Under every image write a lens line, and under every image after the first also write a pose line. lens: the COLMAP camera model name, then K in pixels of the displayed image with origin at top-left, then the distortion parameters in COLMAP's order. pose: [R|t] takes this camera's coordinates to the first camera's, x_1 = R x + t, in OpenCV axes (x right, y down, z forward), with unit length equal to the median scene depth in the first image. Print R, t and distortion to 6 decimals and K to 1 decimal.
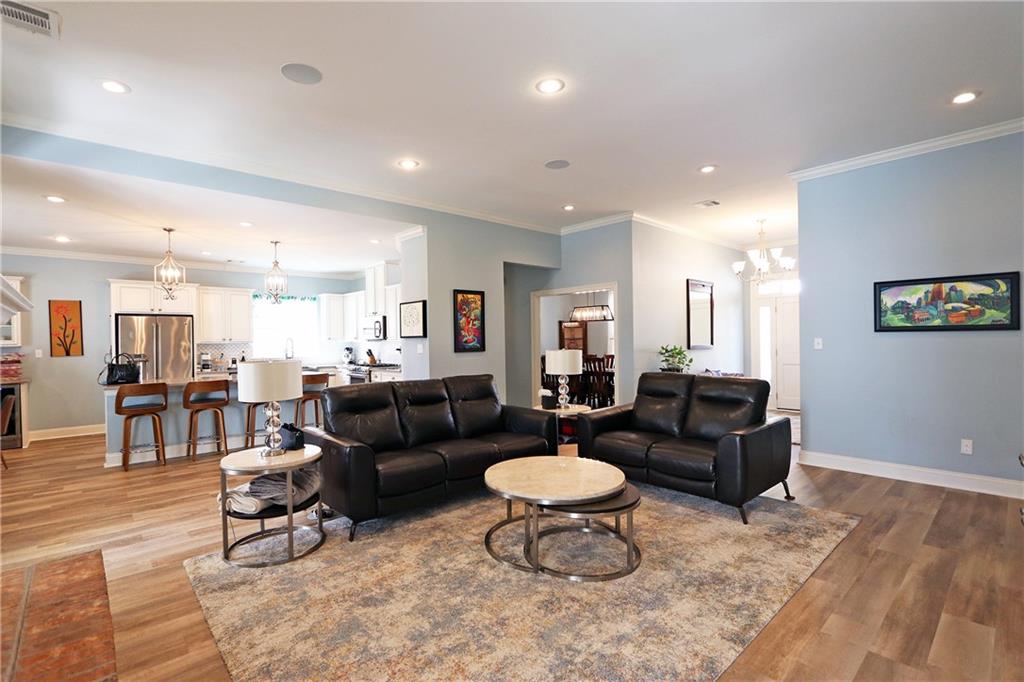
lens RADIAL K [[476.8, 0, 501.7], [0, 476.8, 348.5], [0, 0, 1]] dist [-0.009354, -0.000099]
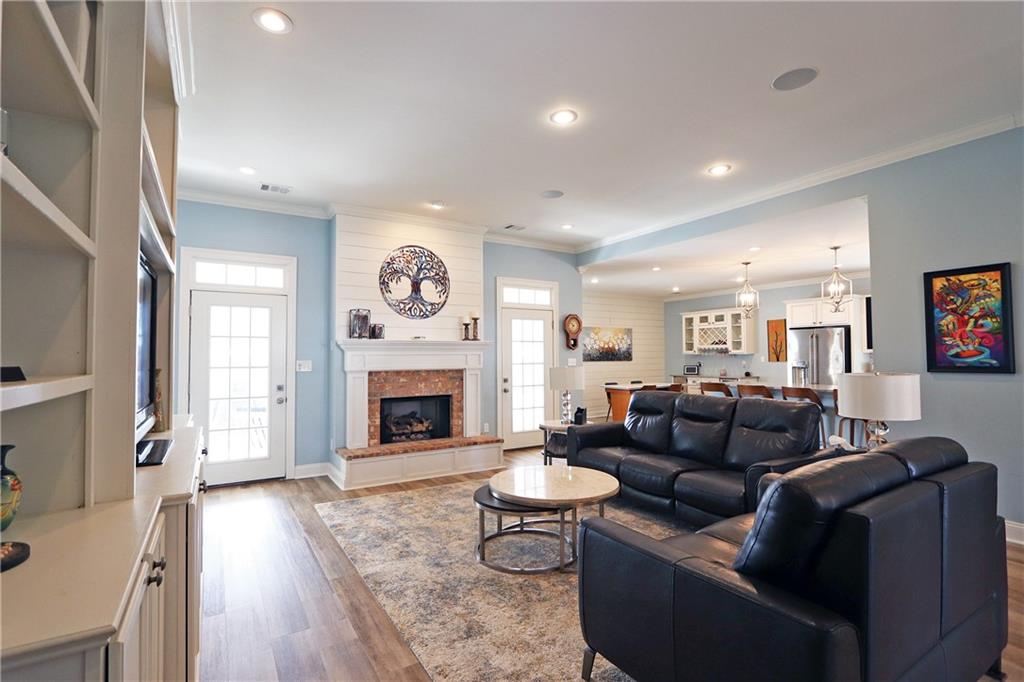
lens RADIAL K [[476.8, 0, 503.1], [0, 476.8, 336.6], [0, 0, 1]] dist [-0.009354, -0.000099]
pose [[-0.182093, -0.023770, -0.982994, 0.857356], [-0.009726, 0.999702, -0.022373, -0.026579], [0.983233, 0.005487, -0.182270, 0.774074]]
